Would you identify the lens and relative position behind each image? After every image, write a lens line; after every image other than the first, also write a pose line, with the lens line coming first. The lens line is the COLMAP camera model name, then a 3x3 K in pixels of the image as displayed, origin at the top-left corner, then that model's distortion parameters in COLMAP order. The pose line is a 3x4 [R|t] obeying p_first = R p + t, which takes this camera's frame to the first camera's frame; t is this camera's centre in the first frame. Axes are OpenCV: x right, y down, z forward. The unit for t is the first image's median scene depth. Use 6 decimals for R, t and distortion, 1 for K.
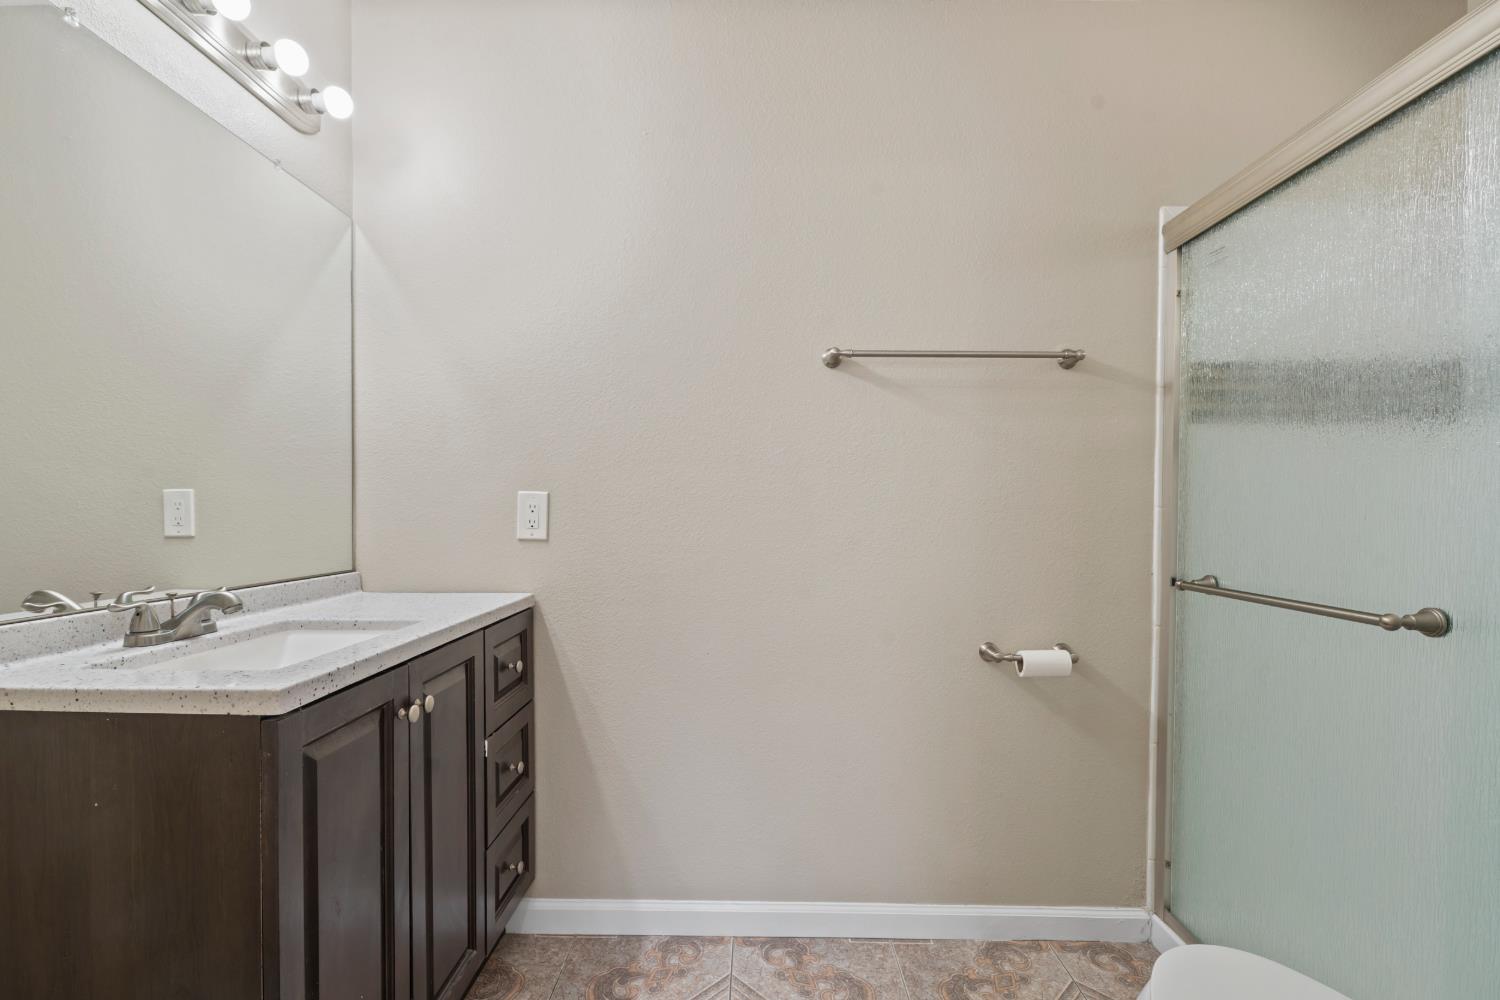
lens RADIAL K [[658.8, 0, 752.1], [0, 658.8, 510.5], [0, 0, 1]] dist [-0.003066, -0.000817]
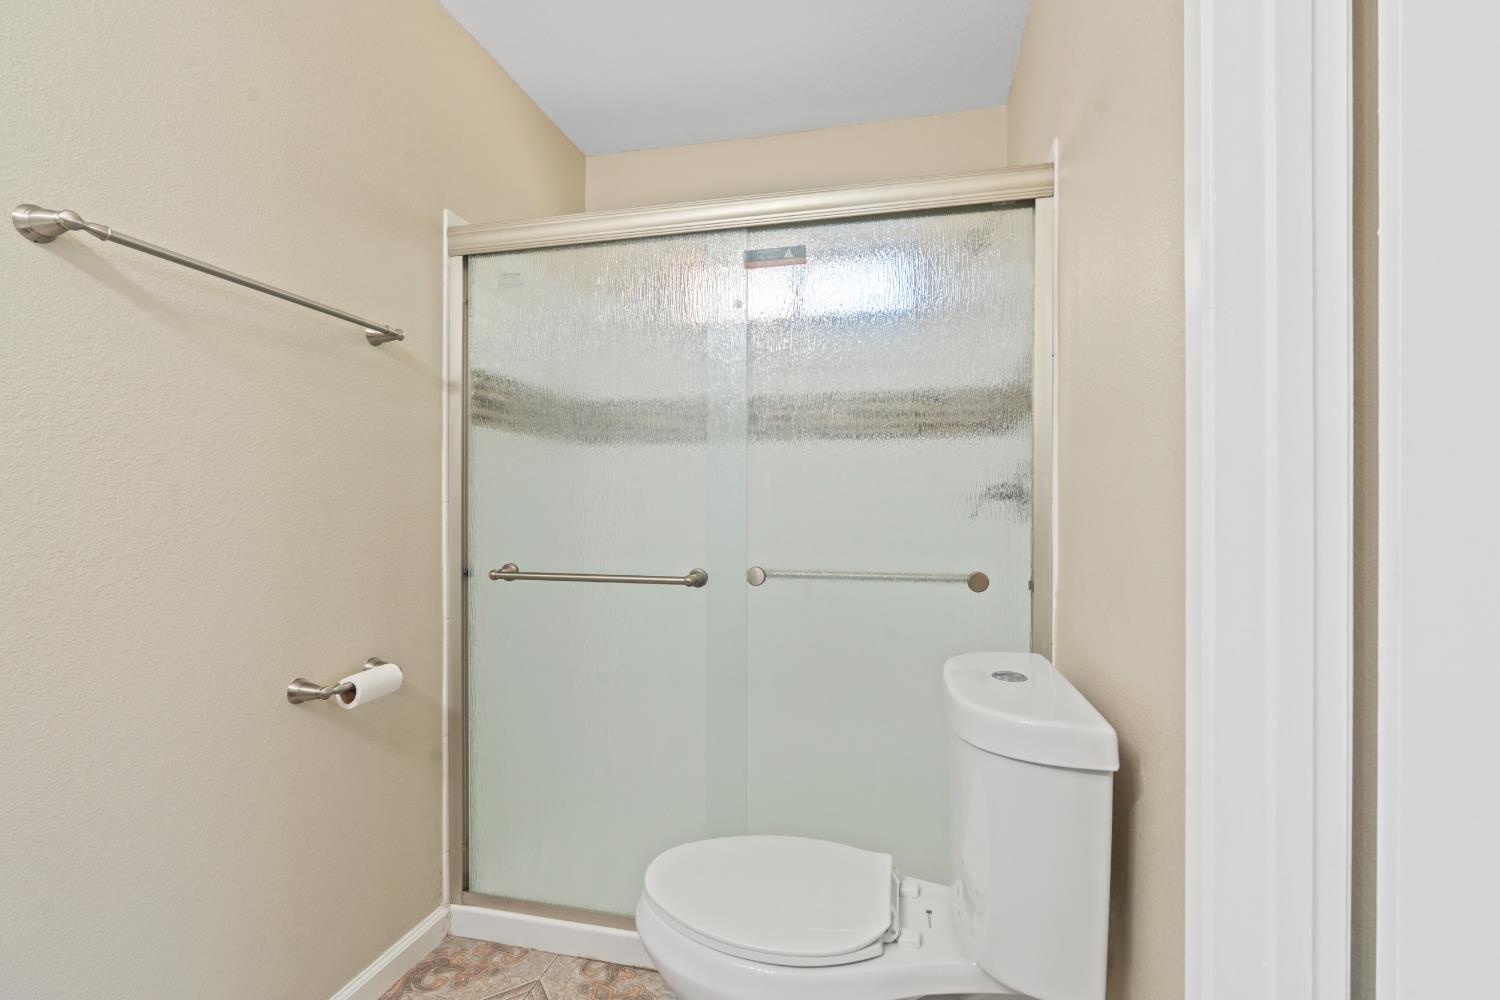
lens RADIAL K [[658.8, 0, 753.1], [0, 658.8, 497.0], [0, 0, 1]] dist [-0.003066, -0.000817]
pose [[0.207652, 0.008172, 0.978169, -0.282698], [0.002021, 0.999959, -0.008783, -0.003500], [-0.978201, 0.003800, 0.207627, 0.326824]]
